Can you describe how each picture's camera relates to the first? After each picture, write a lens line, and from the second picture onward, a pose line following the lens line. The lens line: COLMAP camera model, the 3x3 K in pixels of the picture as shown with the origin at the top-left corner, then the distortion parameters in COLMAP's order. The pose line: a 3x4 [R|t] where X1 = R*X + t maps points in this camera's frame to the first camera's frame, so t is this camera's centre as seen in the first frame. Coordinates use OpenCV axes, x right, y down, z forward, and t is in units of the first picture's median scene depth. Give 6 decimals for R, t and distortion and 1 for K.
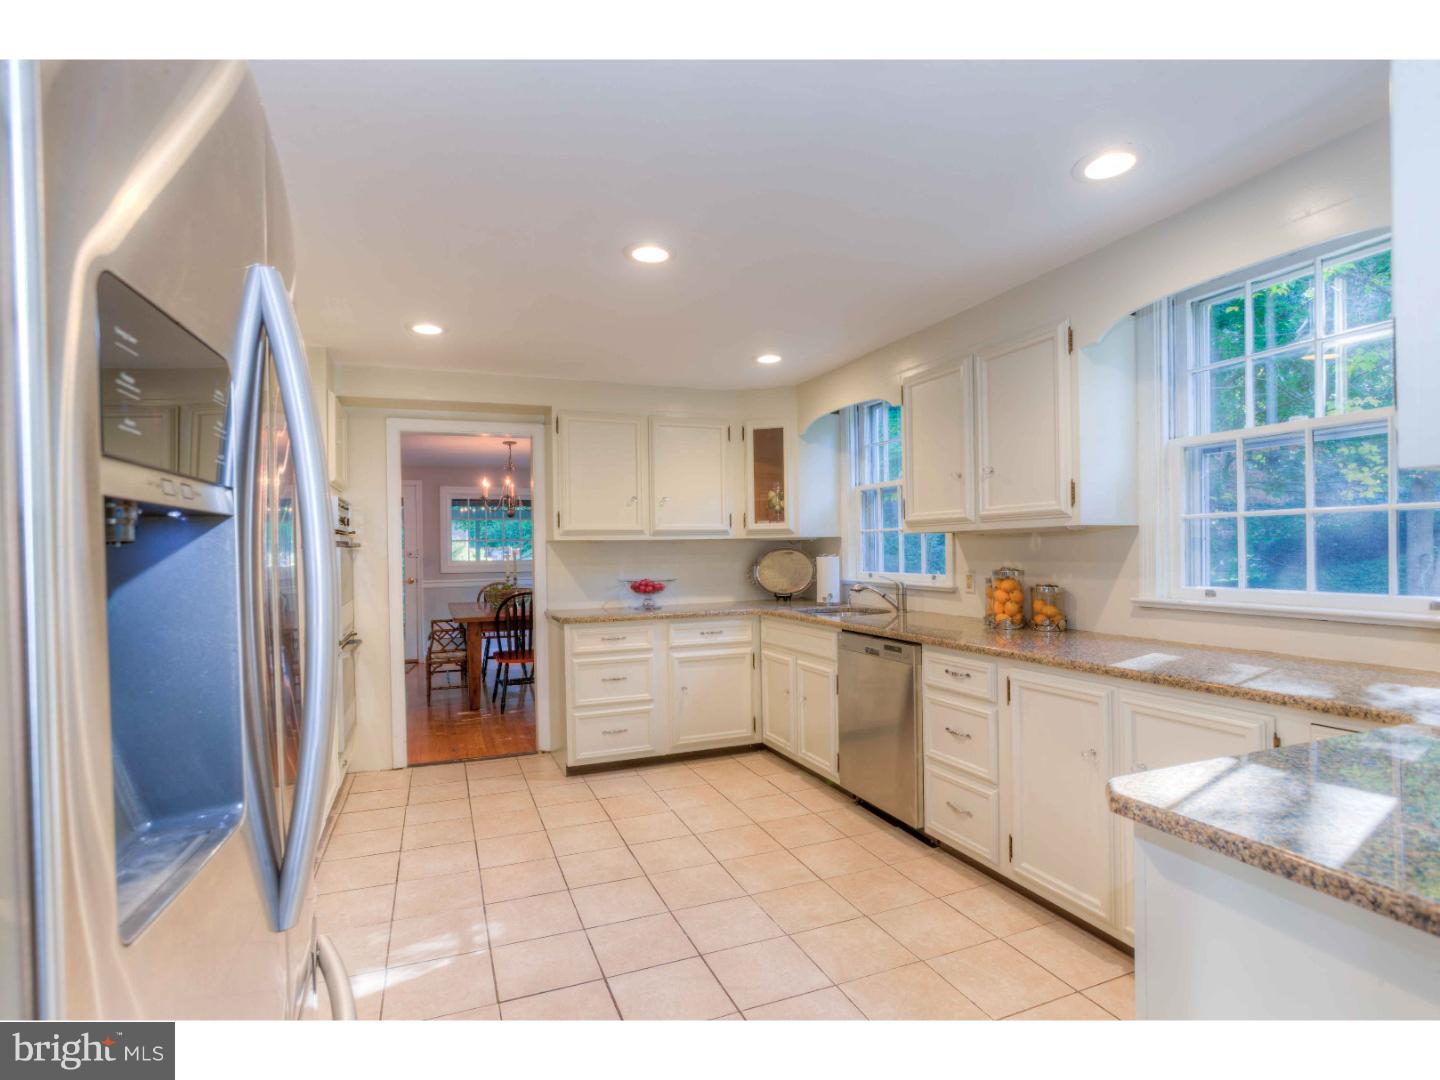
lens RADIAL K [[724.1, 0, 719.3], [0, 724.1, 550.3], [0, 0, 1]] dist [-0.028326, 0.000128]
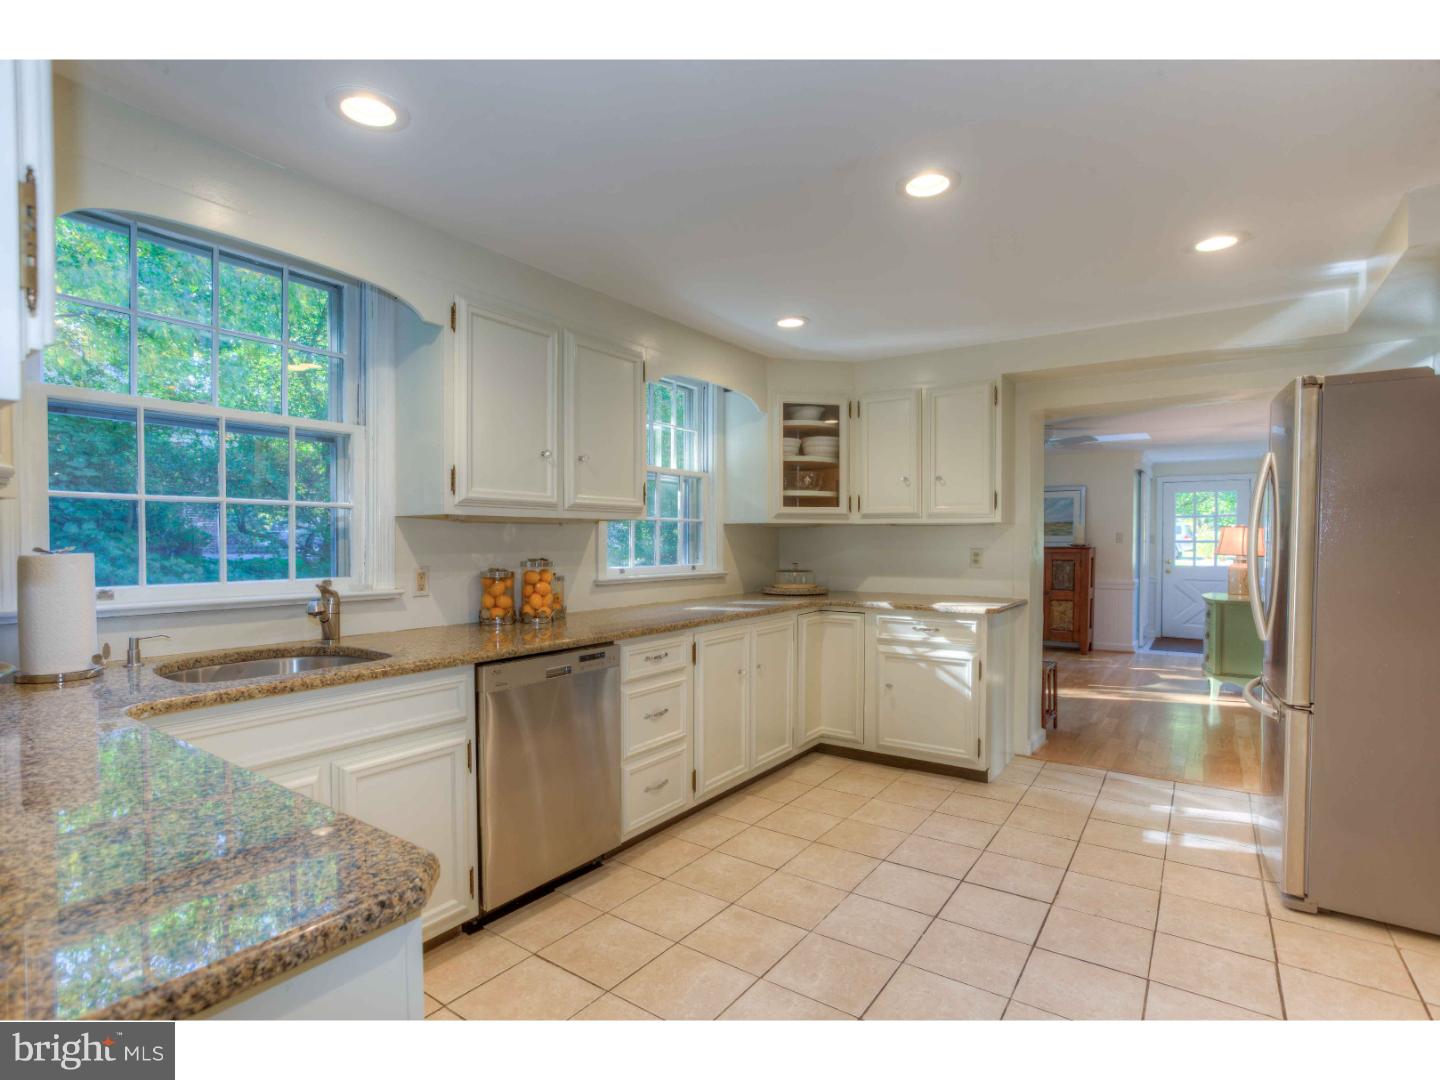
lens RADIAL K [[724.1, 0, 719.3], [0, 724.1, 550.3], [0, 0, 1]] dist [-0.028326, 0.000128]
pose [[-0.550414, 0.003848, 0.834883, -0.494817], [0.011008, 0.999936, 0.002649, 0.012494], [-0.834820, 0.010648, -0.550421, 1.241929]]
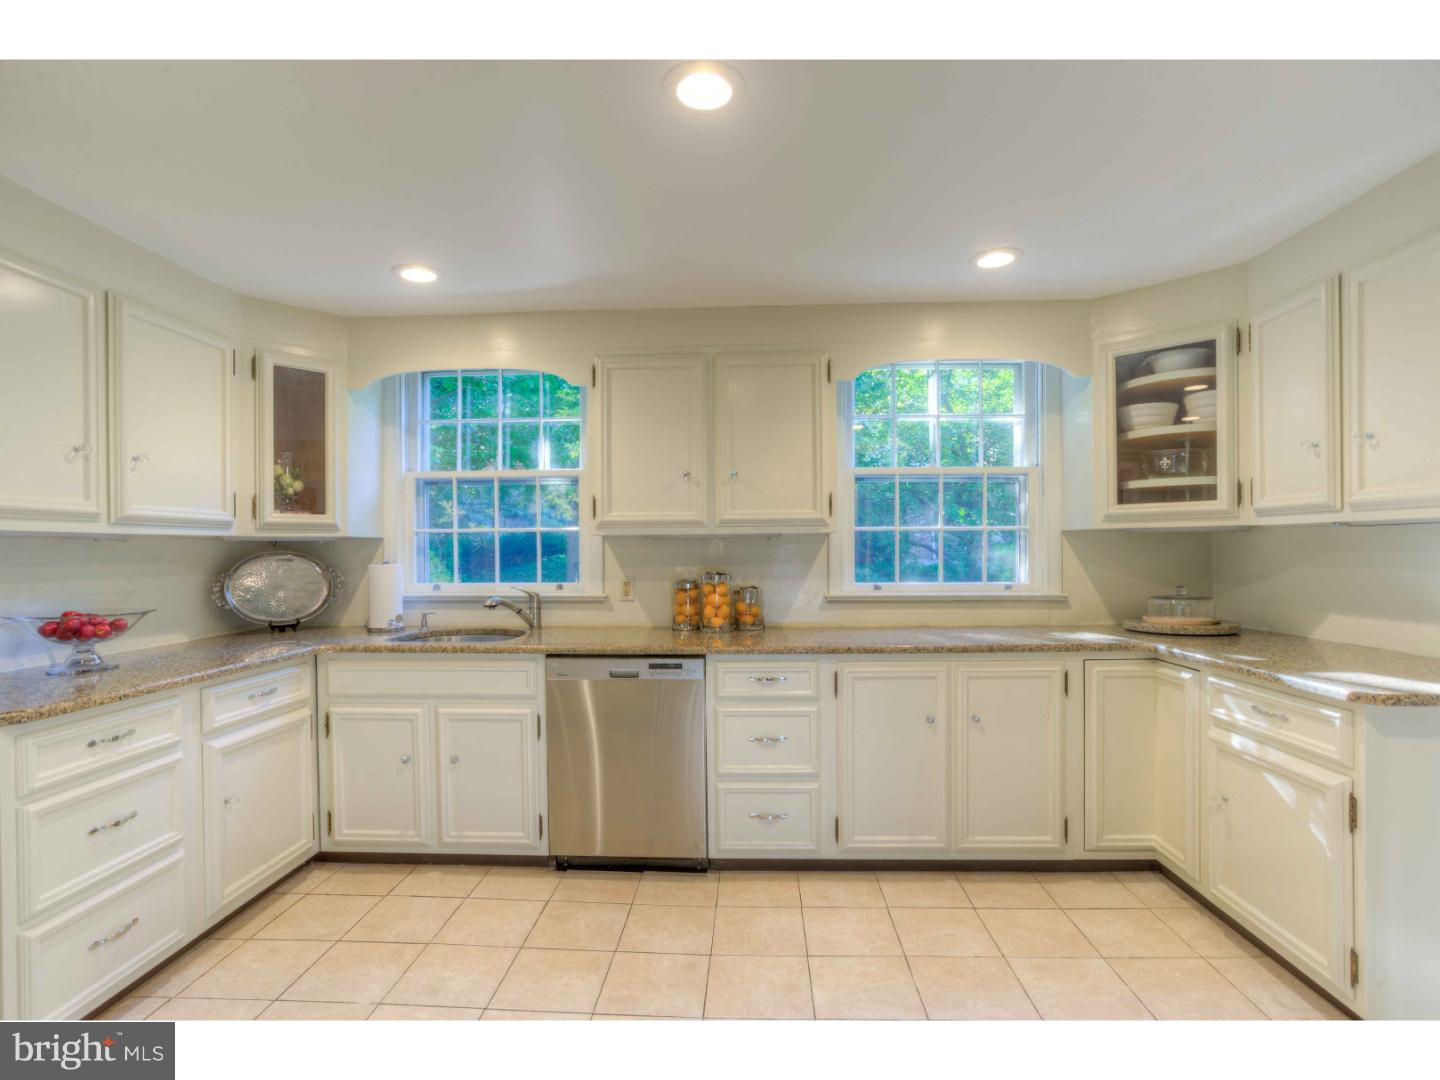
lens RADIAL K [[700.6, 0, 719.0], [0, 700.6, 554.2], [0, 0, 1]] dist [-0.038459, 0.000544]
pose [[0.413862, 0.008763, 0.910298, -0.471758], [0.002852, 0.999936, -0.010923, 0.009190], [-0.910335, 0.007116, 0.413810, 0.547942]]
